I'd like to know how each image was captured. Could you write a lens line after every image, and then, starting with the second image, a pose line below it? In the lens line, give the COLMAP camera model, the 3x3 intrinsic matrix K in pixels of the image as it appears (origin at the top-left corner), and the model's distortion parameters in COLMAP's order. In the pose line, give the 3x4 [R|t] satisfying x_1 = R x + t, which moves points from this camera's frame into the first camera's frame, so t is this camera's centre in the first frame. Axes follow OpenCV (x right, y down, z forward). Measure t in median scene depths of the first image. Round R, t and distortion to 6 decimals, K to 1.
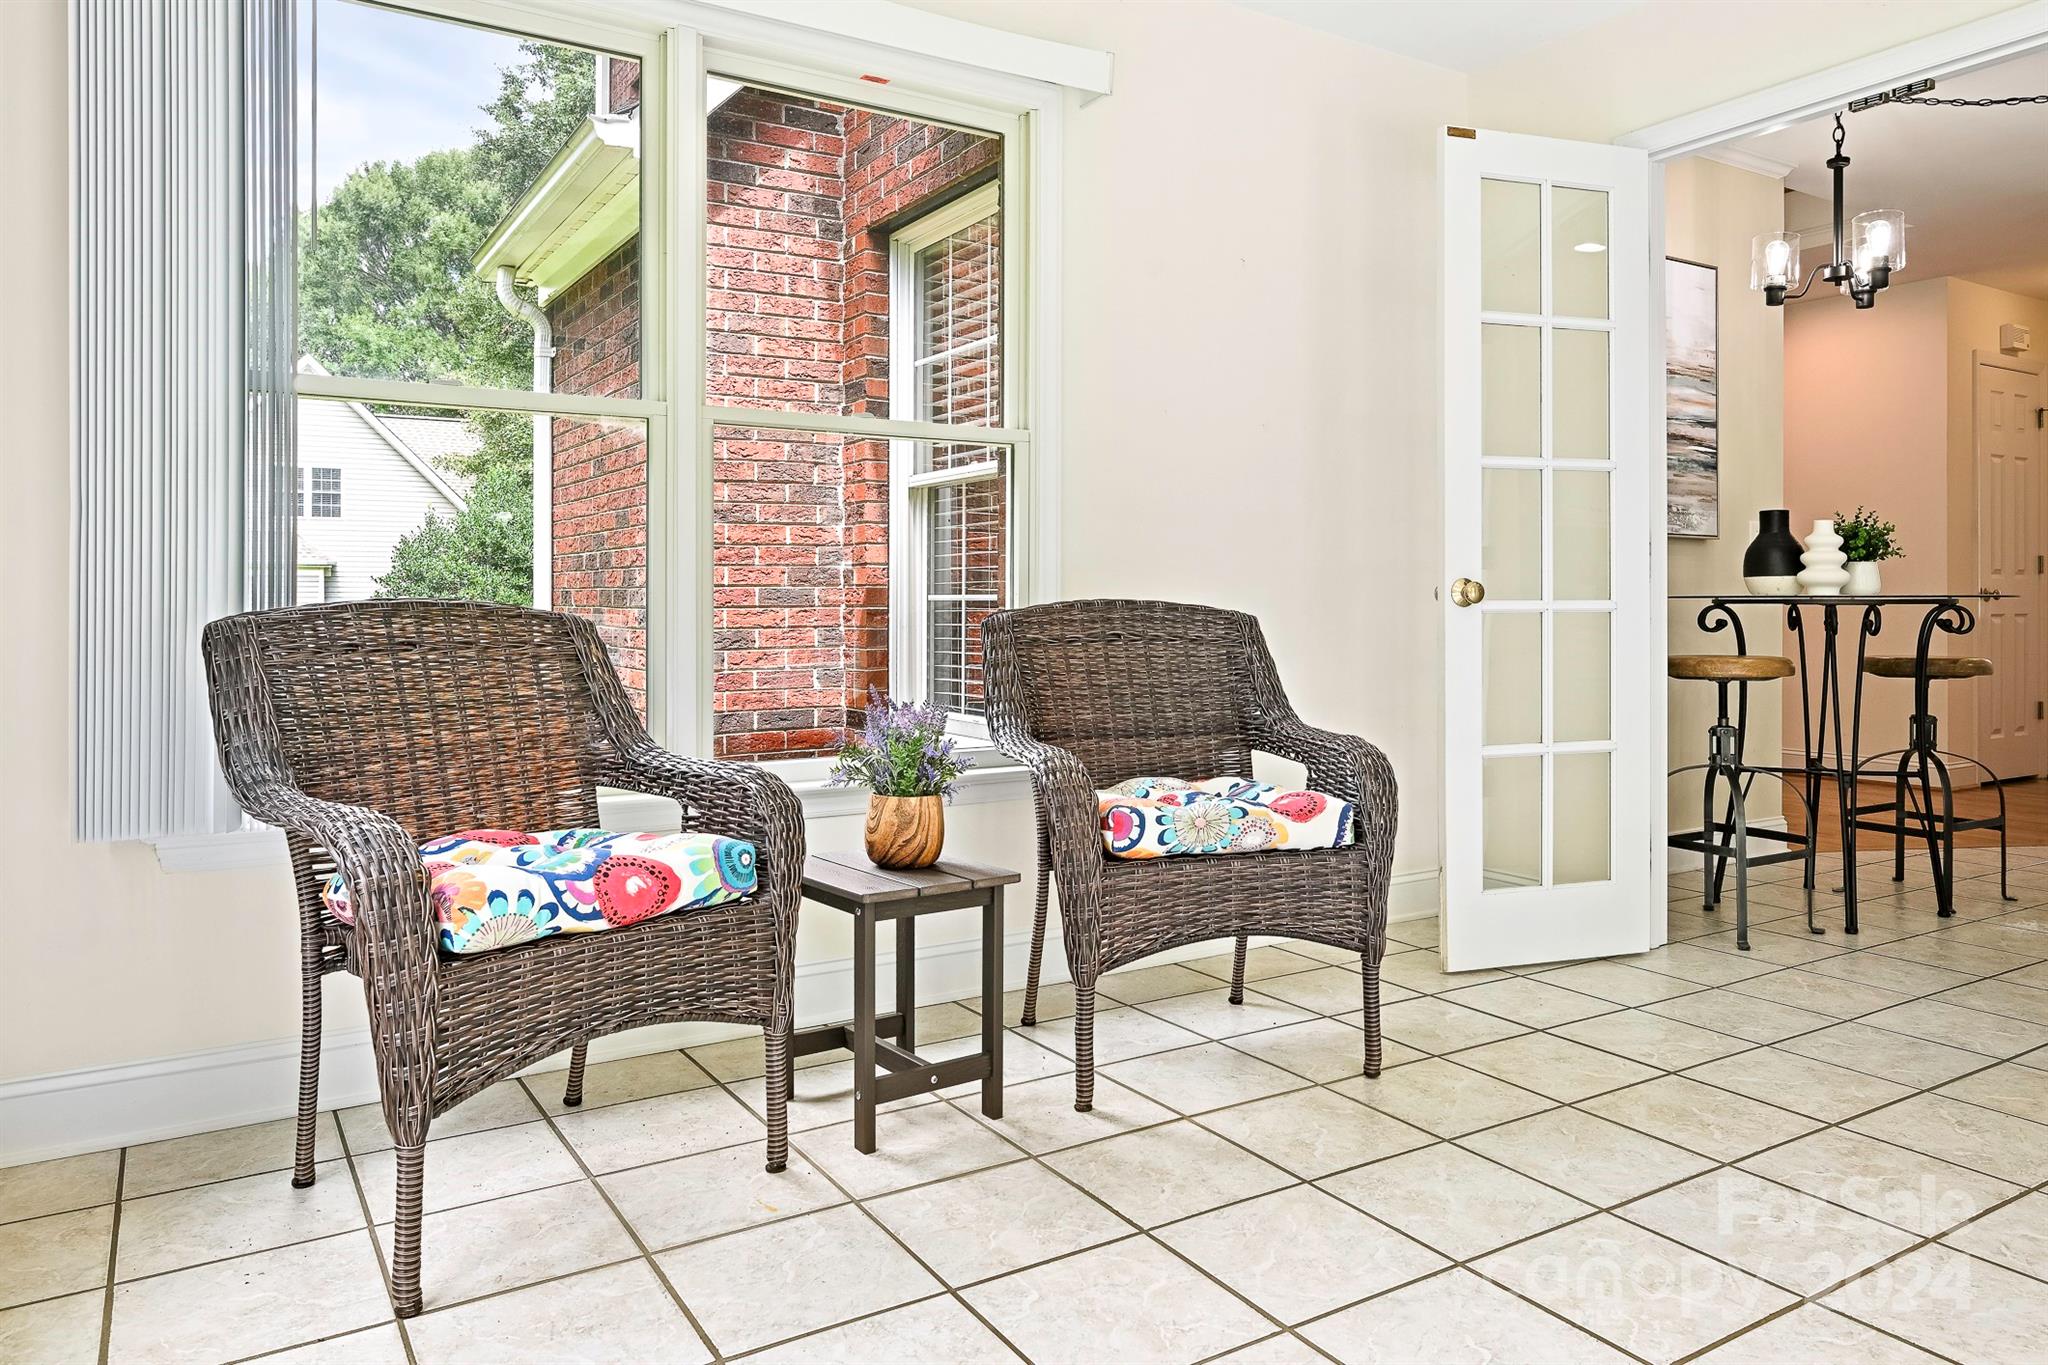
lens RADIAL K [[1368.8, 0, 1021.1], [0, 1368.8, 663.9], [0, 0, 1]] dist [0.003715, 0.000860]
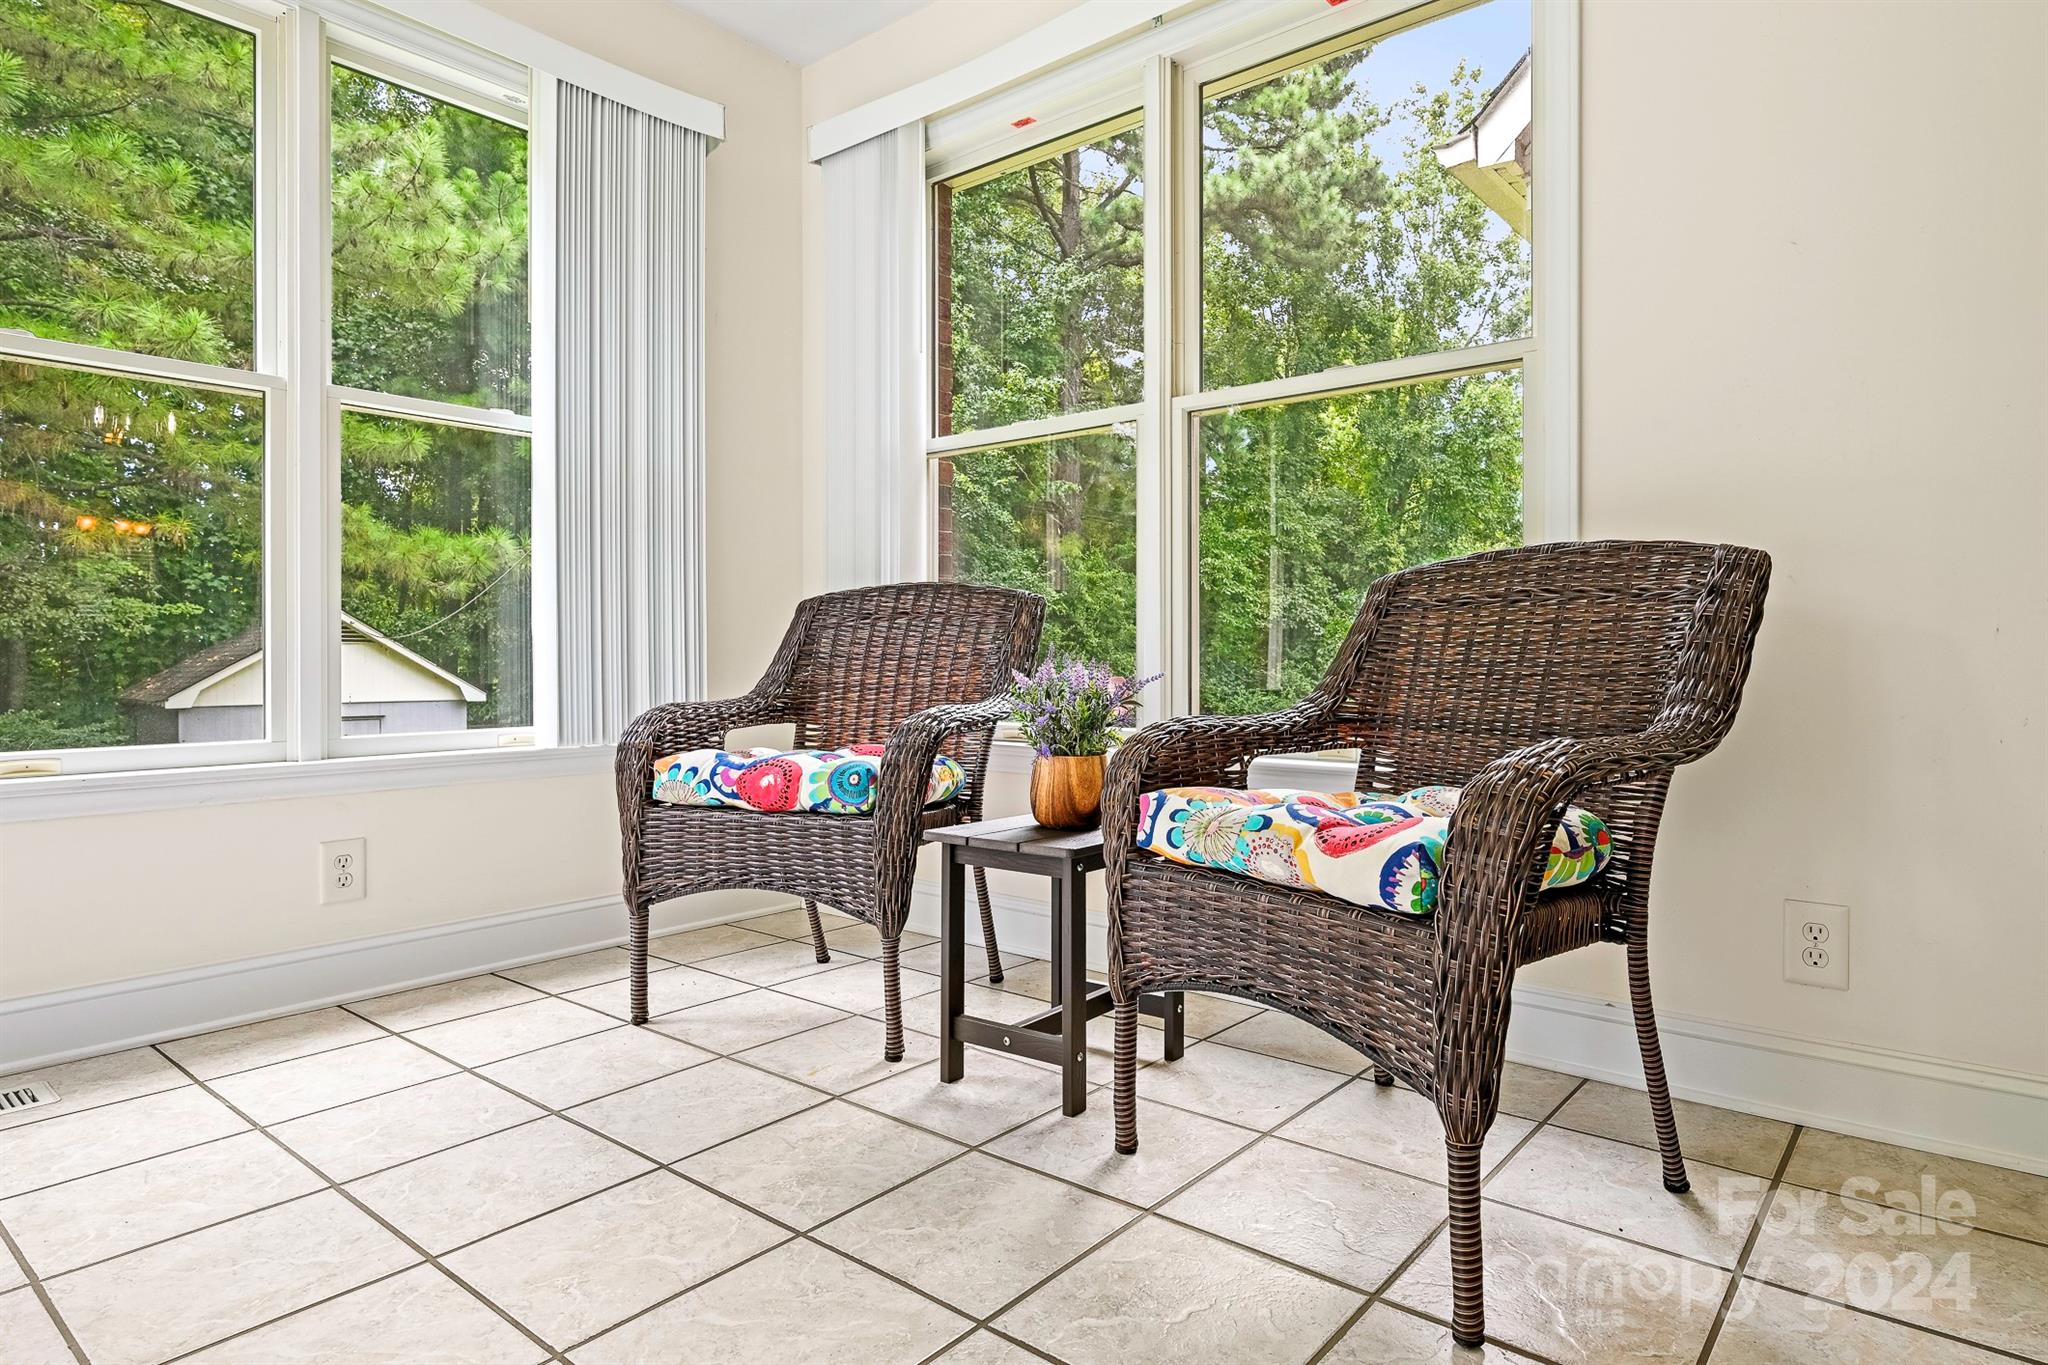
lens RADIAL K [[1068.4, 0, 1022.4], [0, 1068.4, 679.8], [0, 0, 1]] dist [-0.005596, 0.002038]
pose [[0.362697, 0.026010, -0.931544, 0.698642], [-0.040272, 0.999114, 0.012217, 0.039658], [0.931037, 0.033084, 0.363423, 0.788852]]
